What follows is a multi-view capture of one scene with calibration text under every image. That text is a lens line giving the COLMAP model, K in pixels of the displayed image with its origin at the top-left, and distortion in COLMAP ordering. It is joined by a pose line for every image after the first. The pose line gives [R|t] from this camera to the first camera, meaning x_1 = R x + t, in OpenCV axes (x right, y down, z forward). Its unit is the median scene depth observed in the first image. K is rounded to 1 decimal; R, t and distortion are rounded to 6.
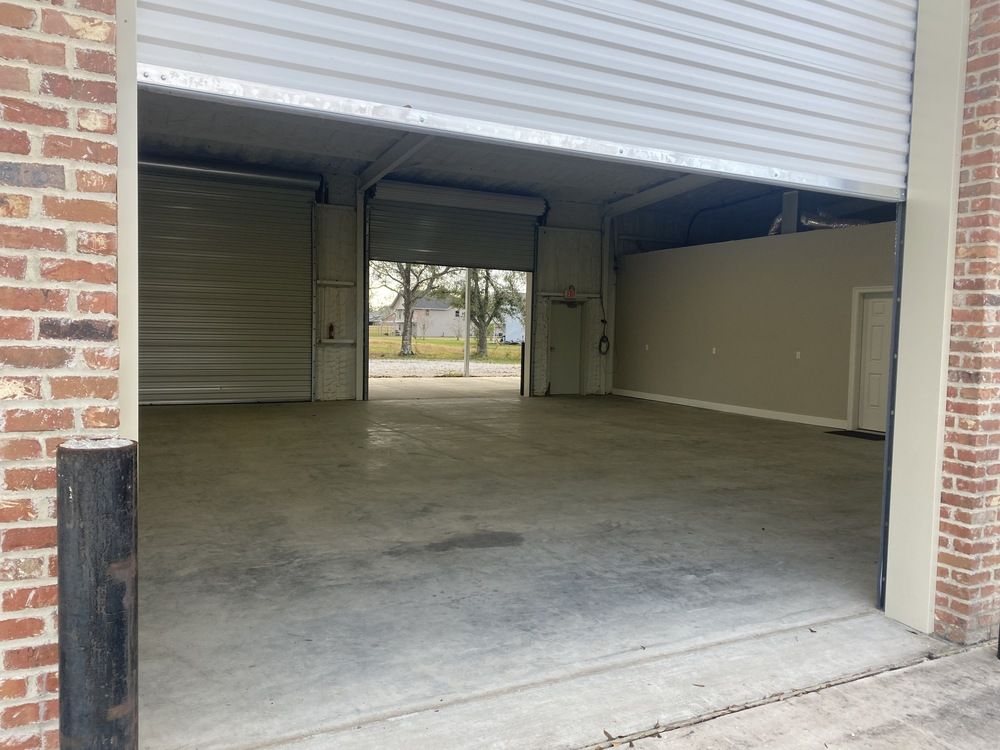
lens RADIAL K [[753.2, 0, 500.0], [0, 753.2, 375.0], [0, 0, 1]] dist [0.040833, -0.011128]
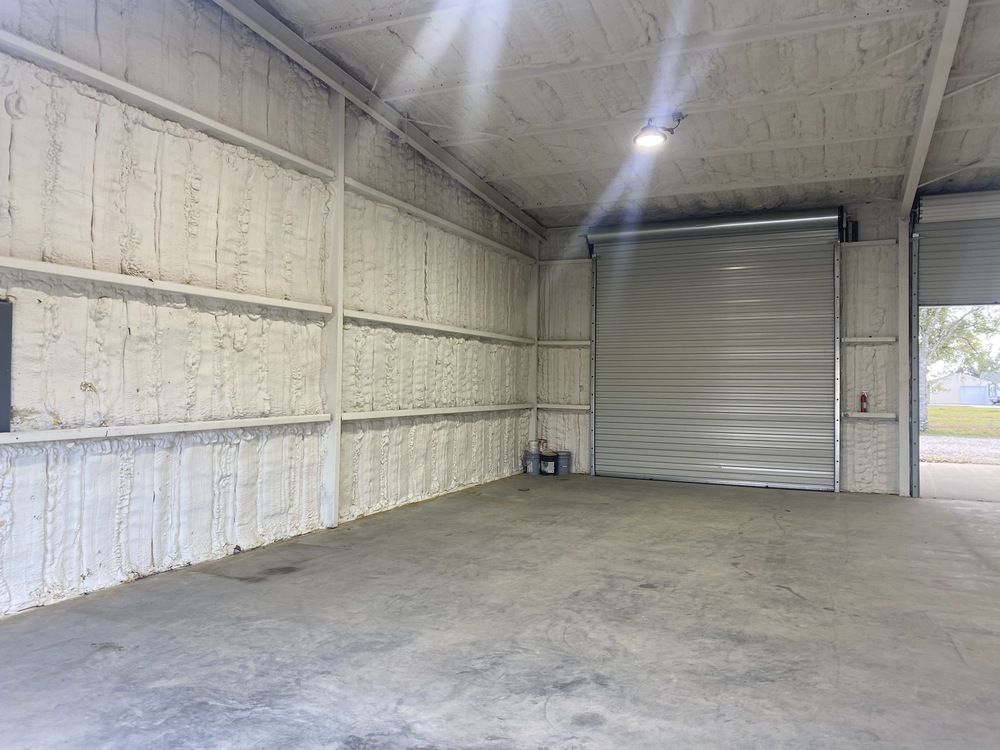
lens RADIAL K [[760.3, 0, 500.0], [0, 760.3, 375.0], [0, 0, 1]] dist [0.003781, 0.002114]
pose [[0.624893, -0.035124, -0.779920, 0.151138], [-0.041269, 0.996105, -0.077926, -0.009942], [0.779619, 0.080882, 0.621009, 0.225573]]
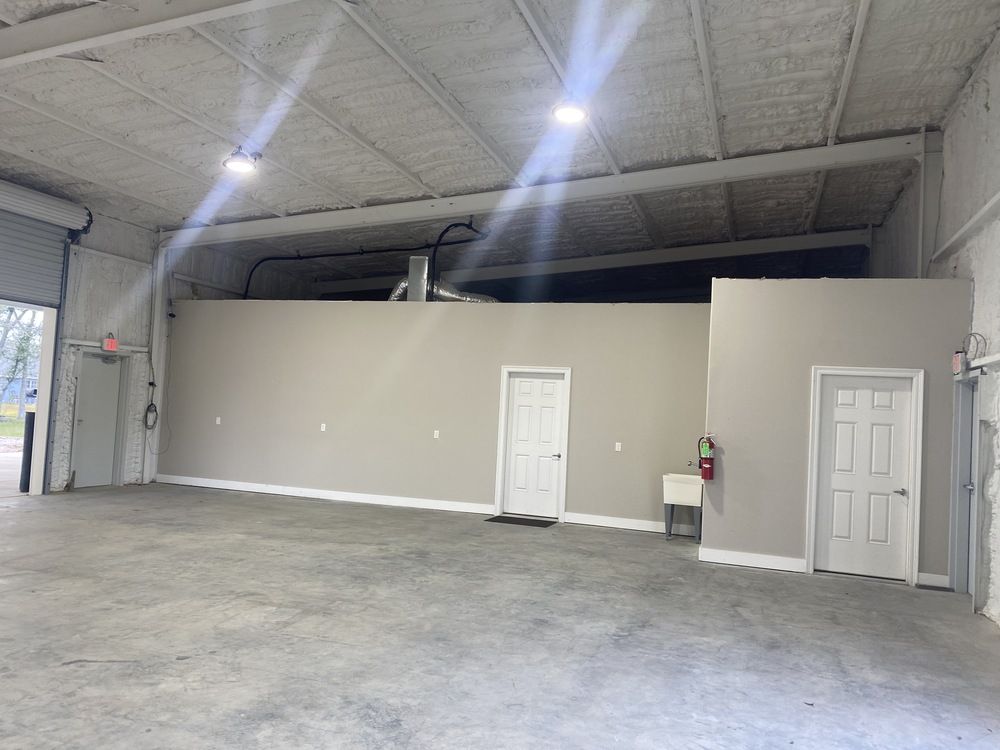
lens RADIAL K [[753.2, 0, 500.0], [0, 753.2, 375.0], [0, 0, 1]] dist [0.040833, -0.011128]
pose [[0.718001, 0.048176, 0.694372, -0.159318], [0.006392, 0.997103, -0.075788, -0.024838], [-0.696012, 0.058854, 0.715614, 0.258837]]
